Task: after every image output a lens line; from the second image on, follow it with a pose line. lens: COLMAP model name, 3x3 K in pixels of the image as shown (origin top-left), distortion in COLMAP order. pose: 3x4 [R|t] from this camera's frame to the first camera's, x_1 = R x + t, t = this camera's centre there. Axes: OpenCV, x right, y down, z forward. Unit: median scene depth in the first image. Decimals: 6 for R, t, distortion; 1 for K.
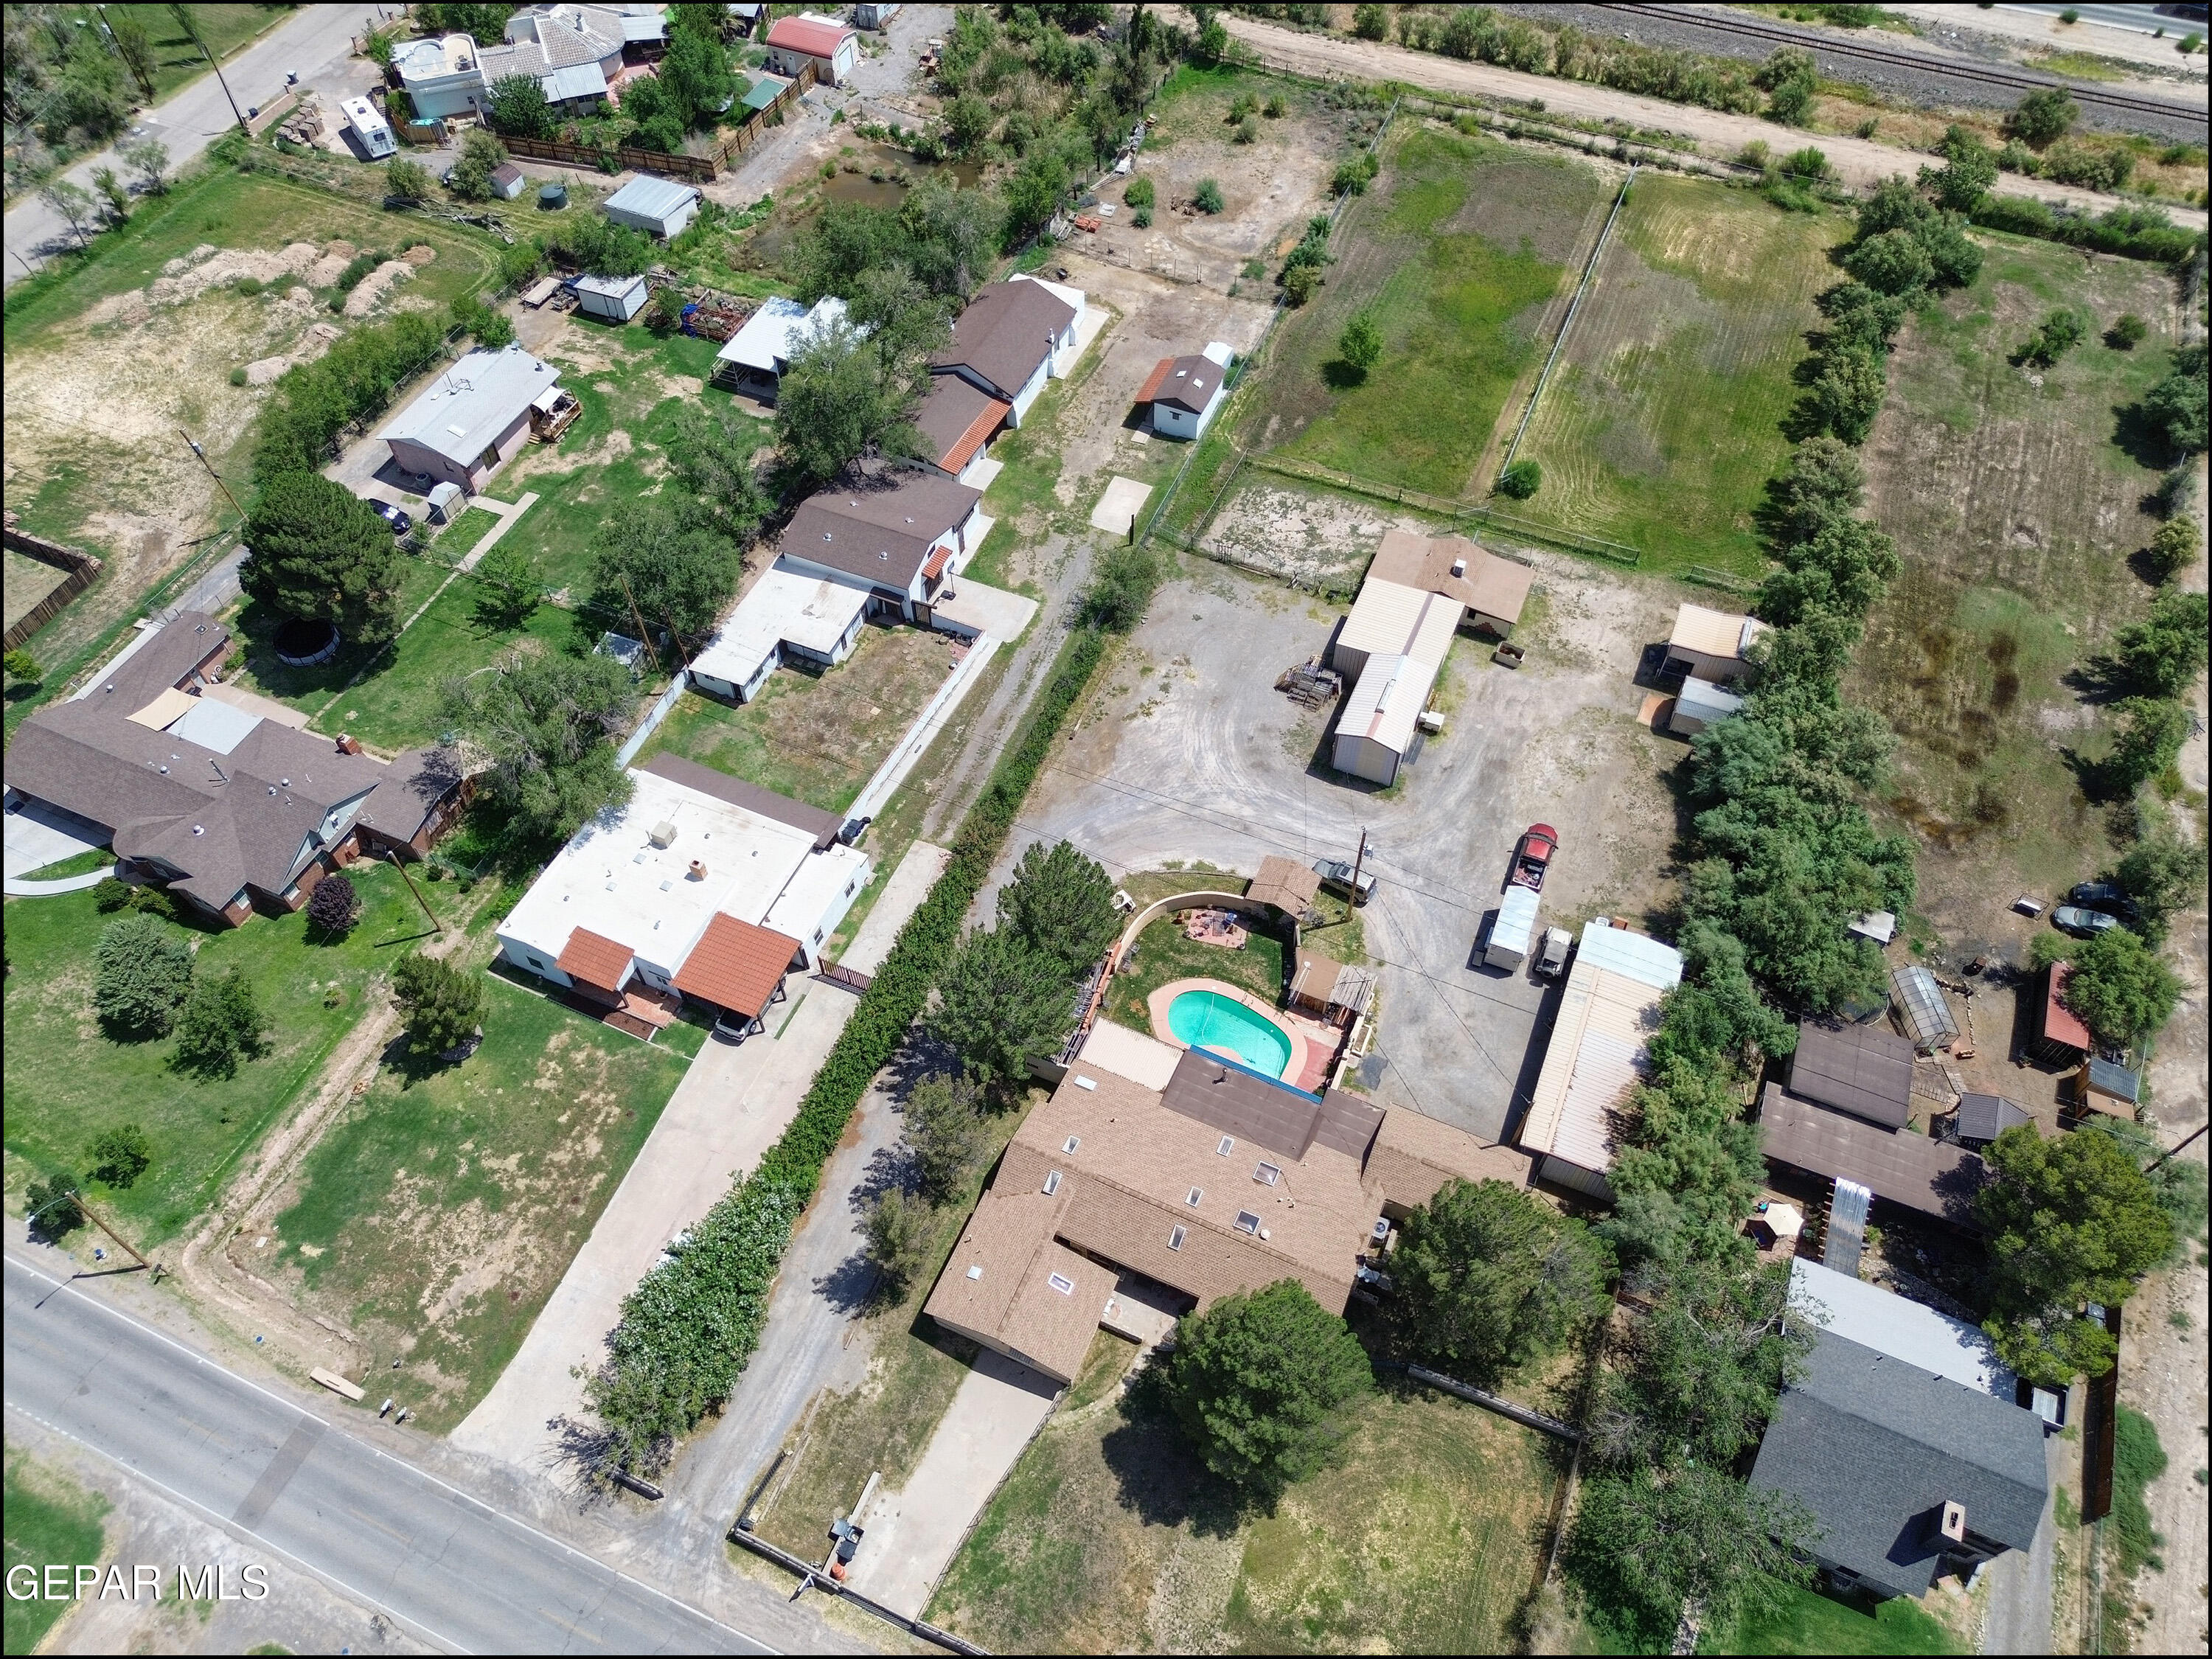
lens RADIAL K [[1571.6, 0, 1110.8], [0, 1571.6, 825.9], [0, 0, 1]] dist [0.069764, -0.067930]
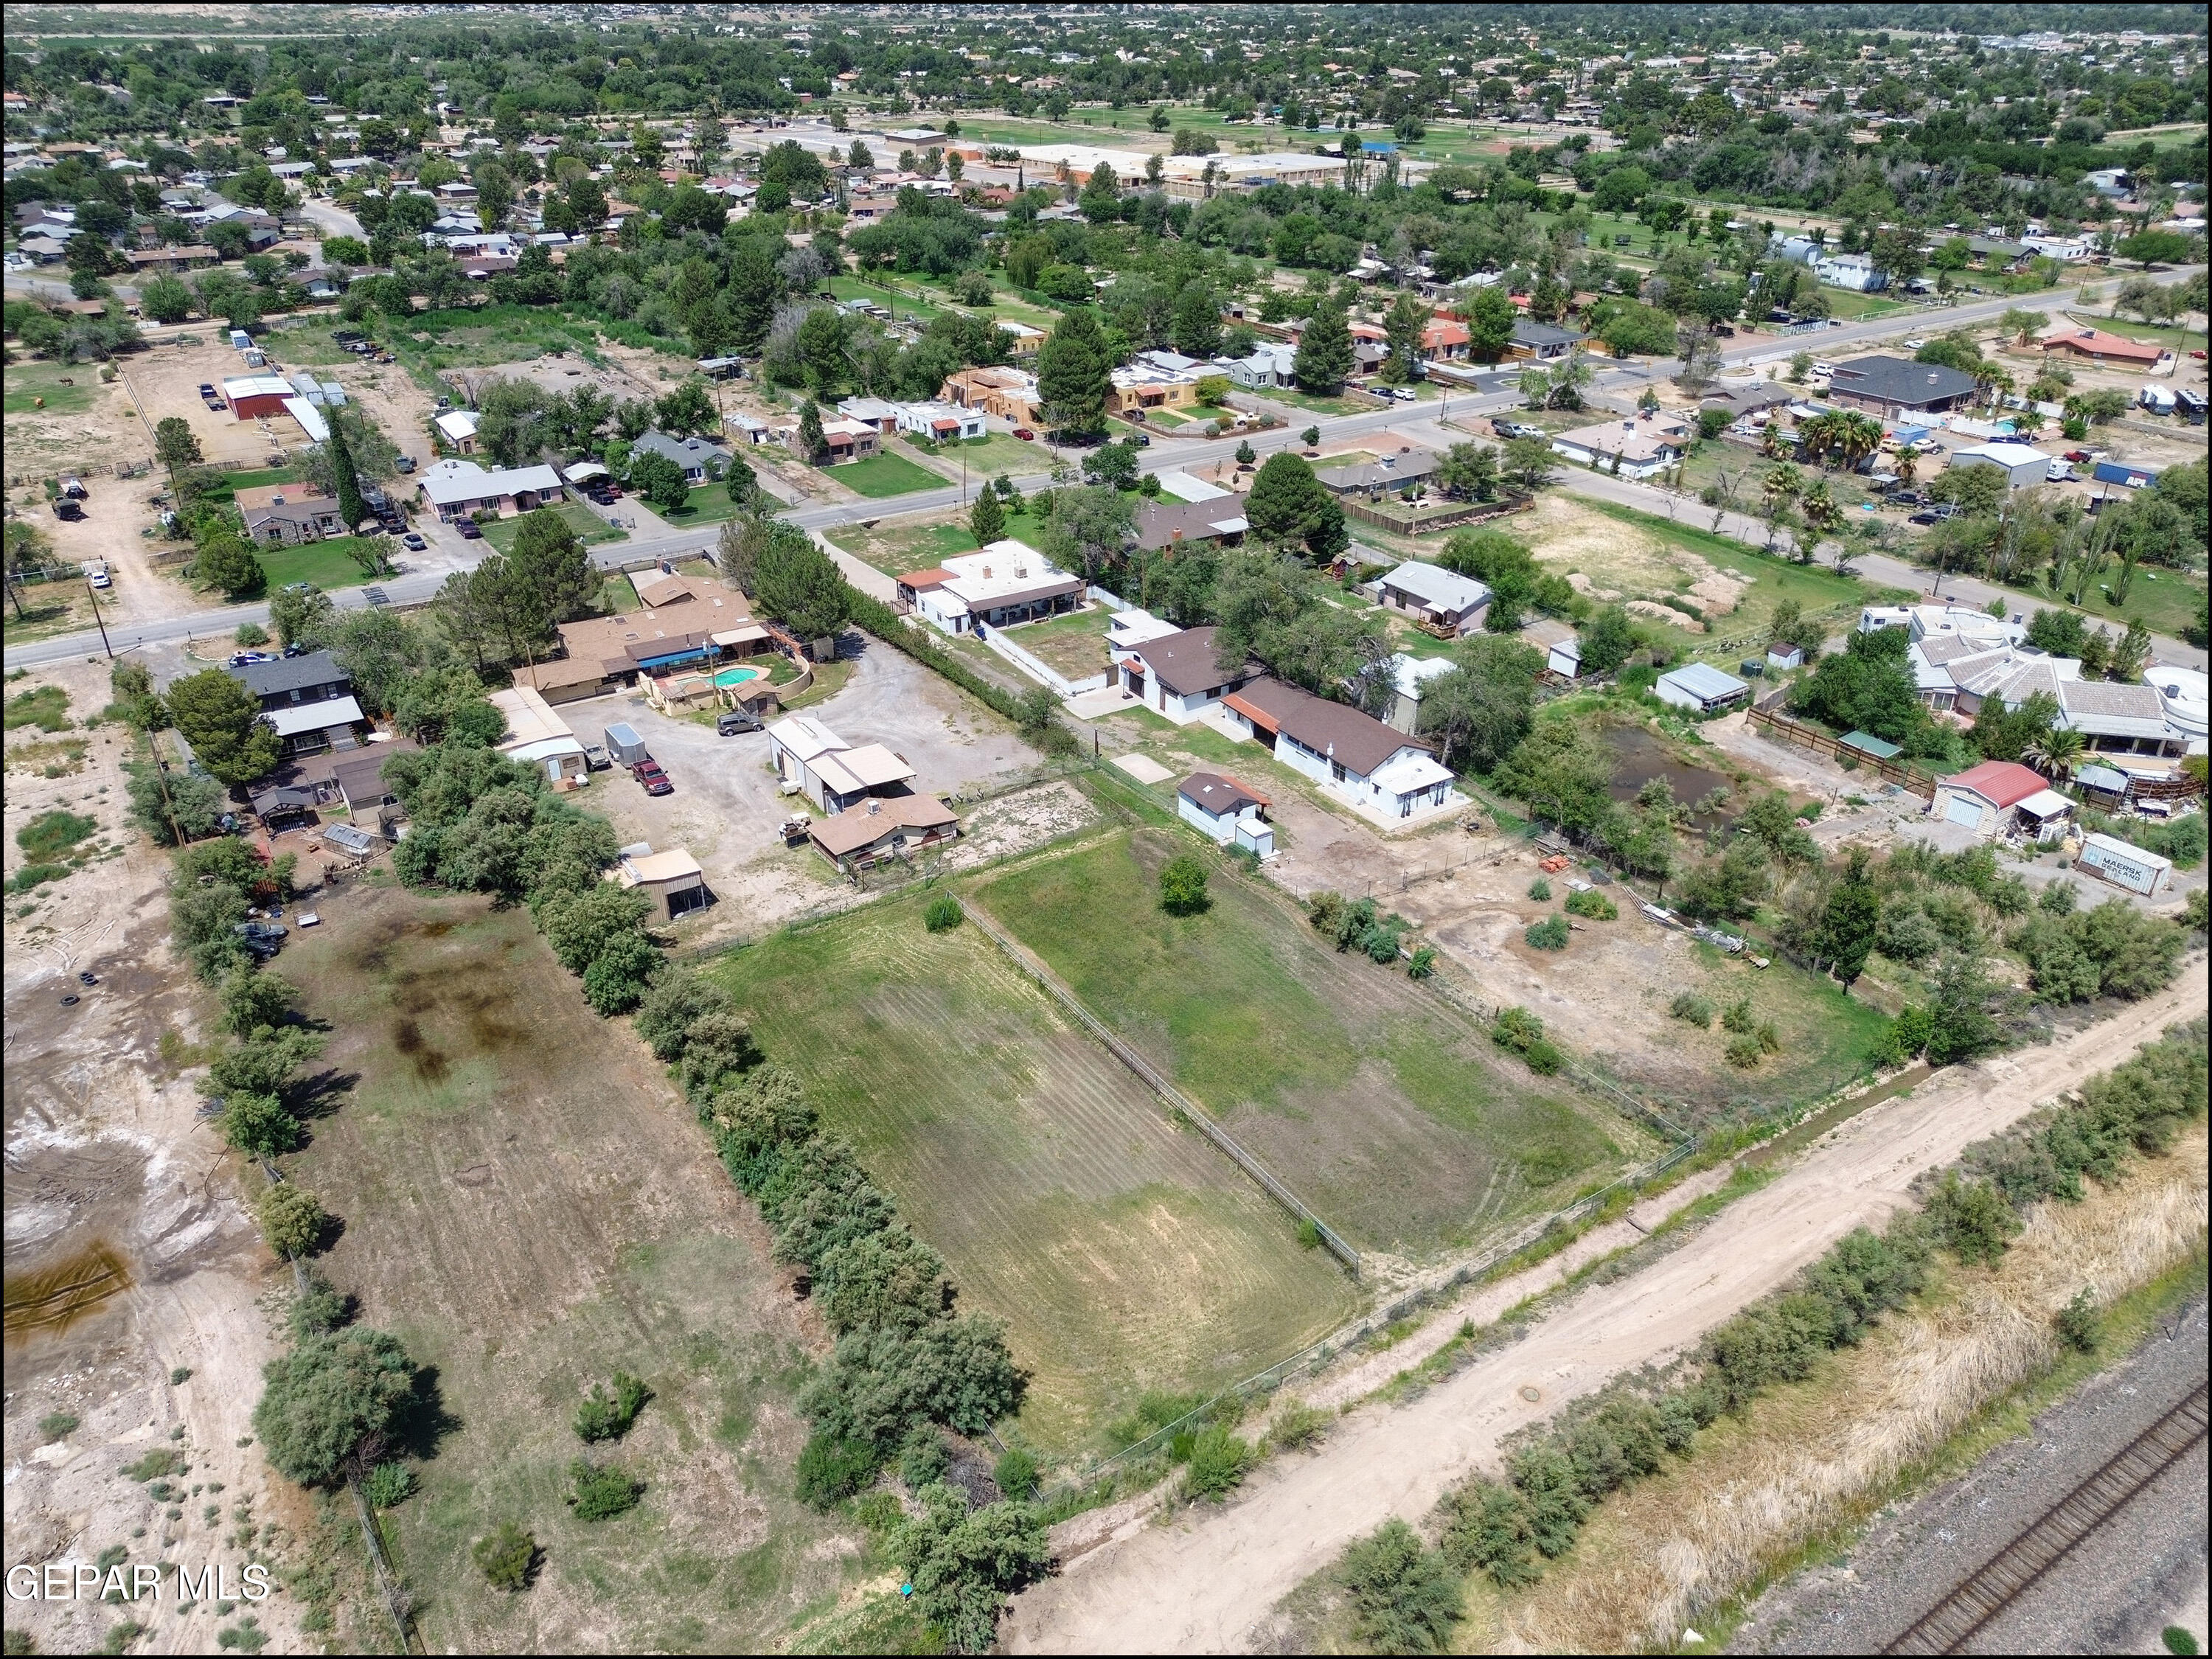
lens RADIAL K [[1571.6, 0, 1110.8], [0, 1571.6, 825.9], [0, 0, 1]] dist [0.069764, -0.067930]
pose [[-0.545691, 0.398802, -0.737006, 0.982769], [-0.673600, 0.314422, 0.668881, -1.048024], [0.498482, 0.861450, 0.097055, 1.006734]]
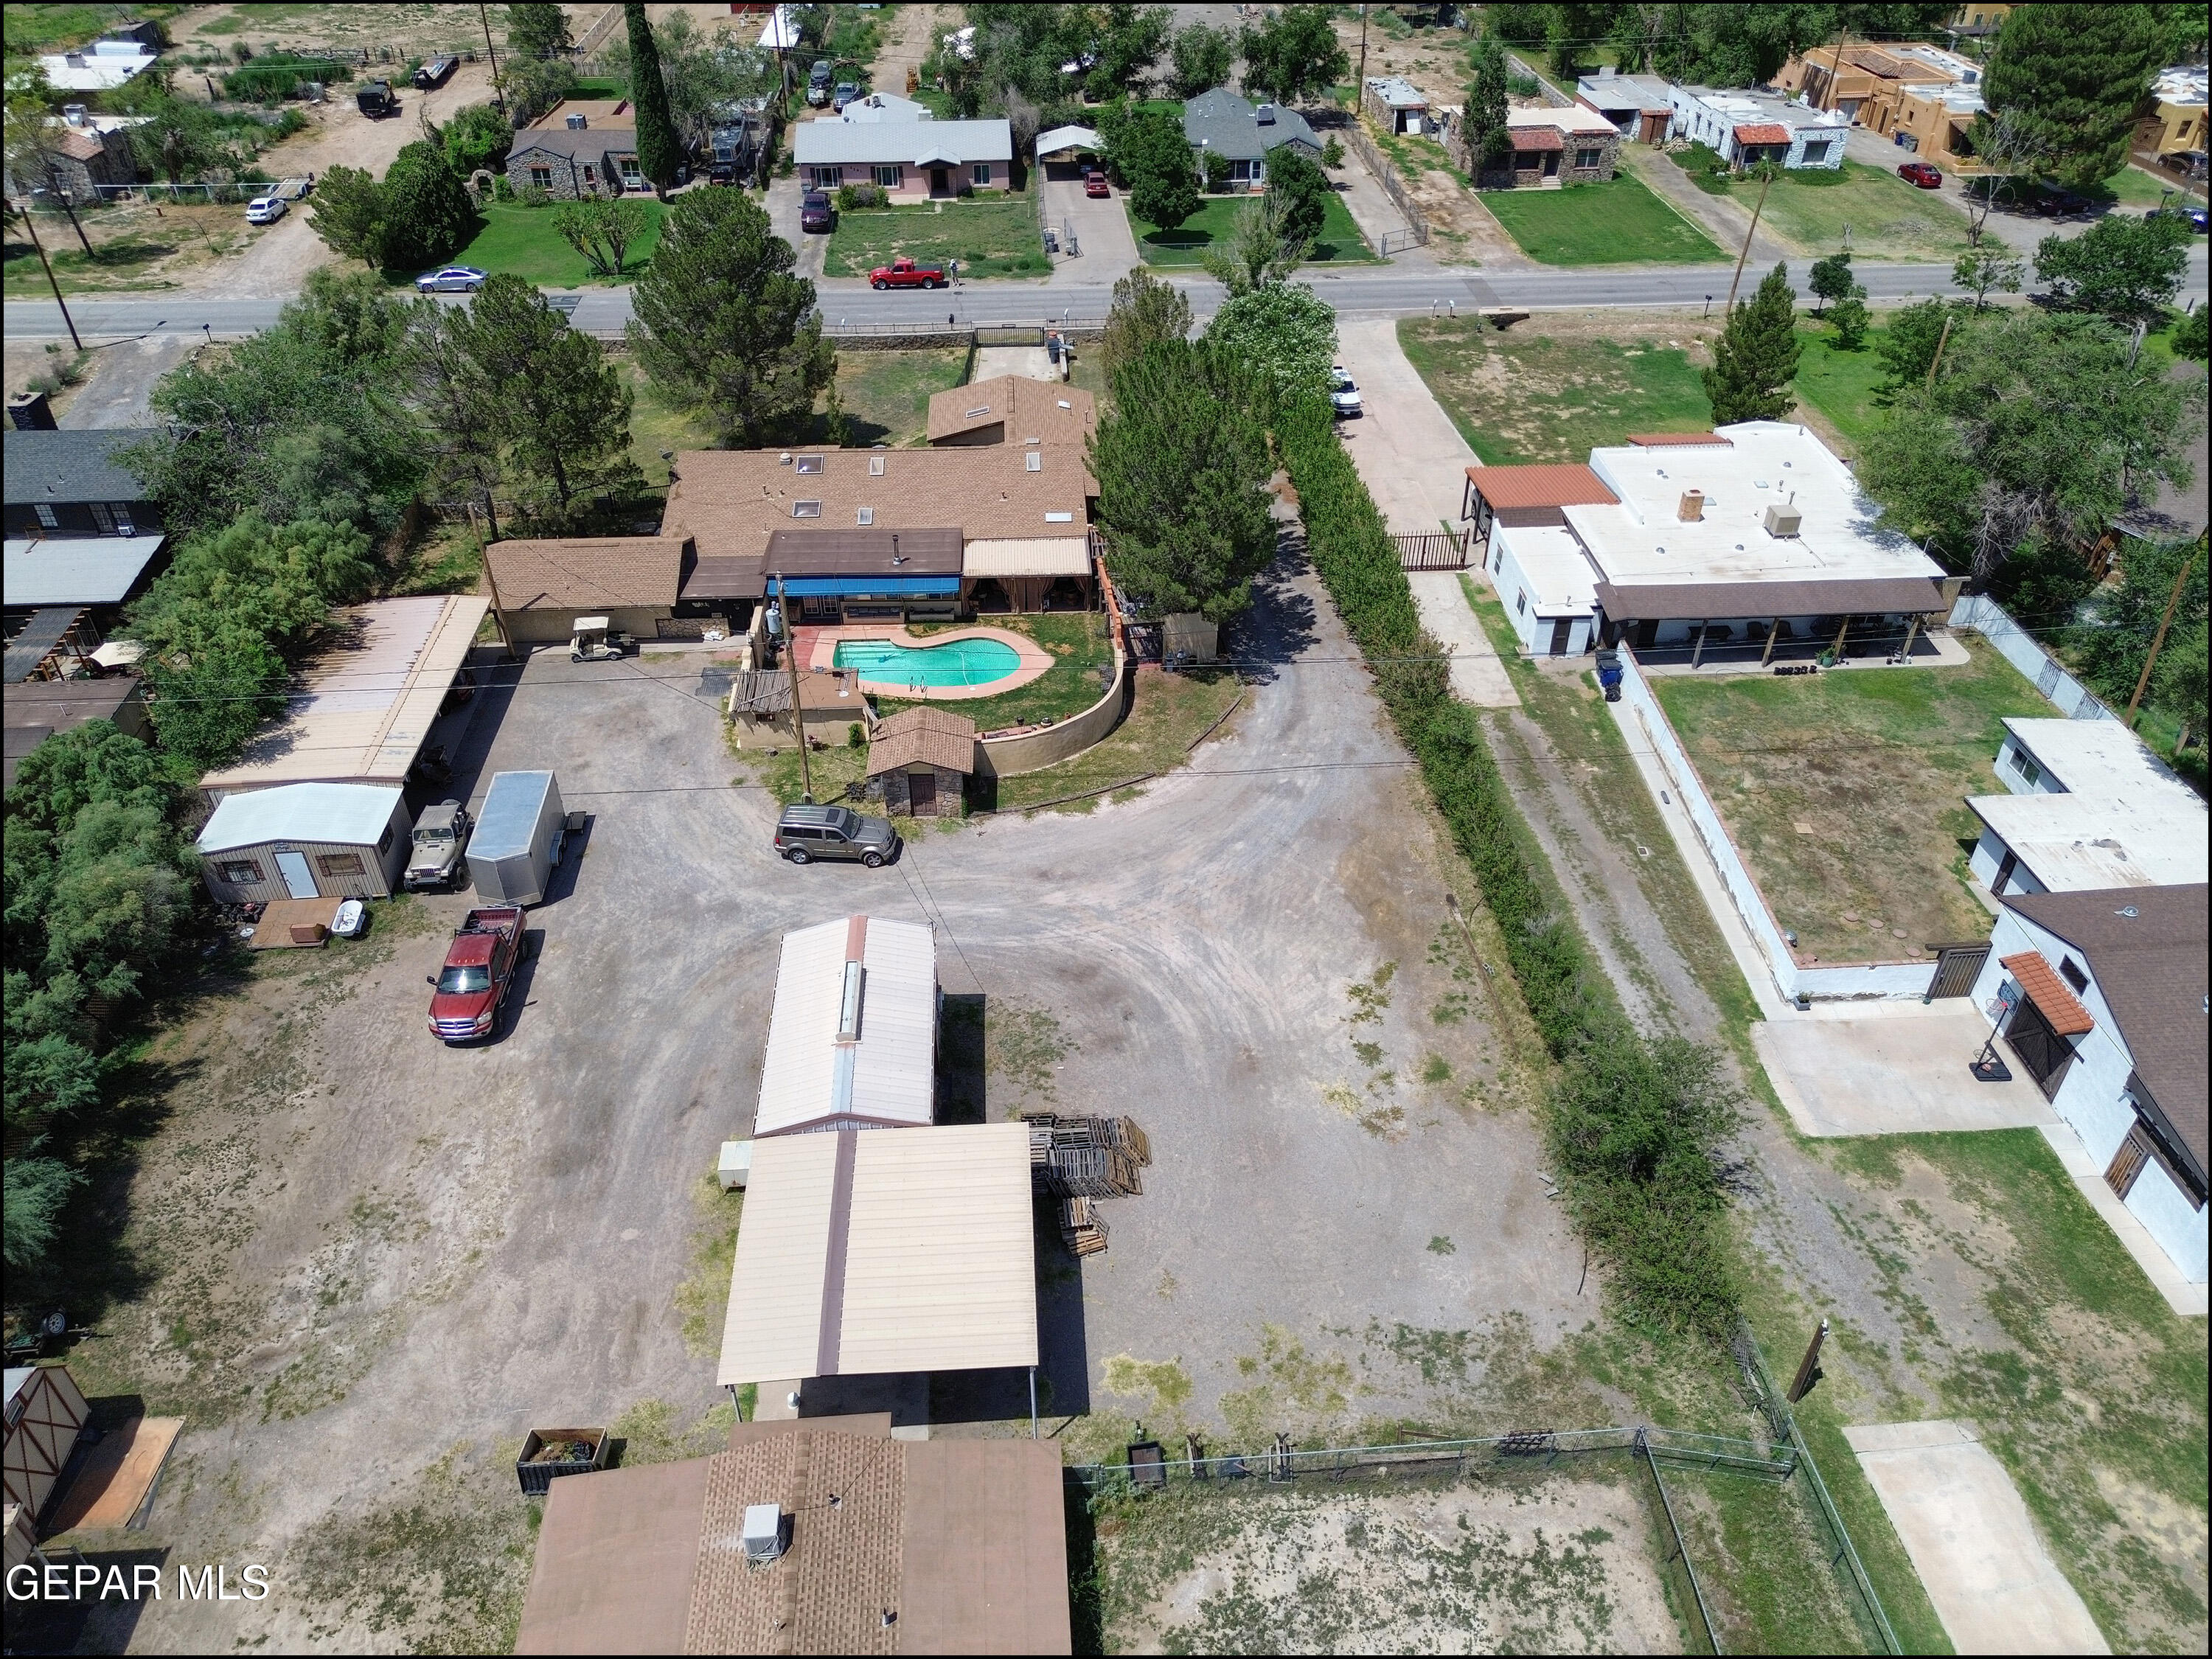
lens RADIAL K [[1571.6, 0, 1110.8], [0, 1571.6, 825.9], [0, 0, 1]] dist [0.069764, -0.067930]
pose [[-0.887294, 0.281173, -0.365584, 0.238896], [-0.368674, 0.043859, 0.928524, -0.467385], [0.277110, 0.958654, 0.064746, 0.894118]]
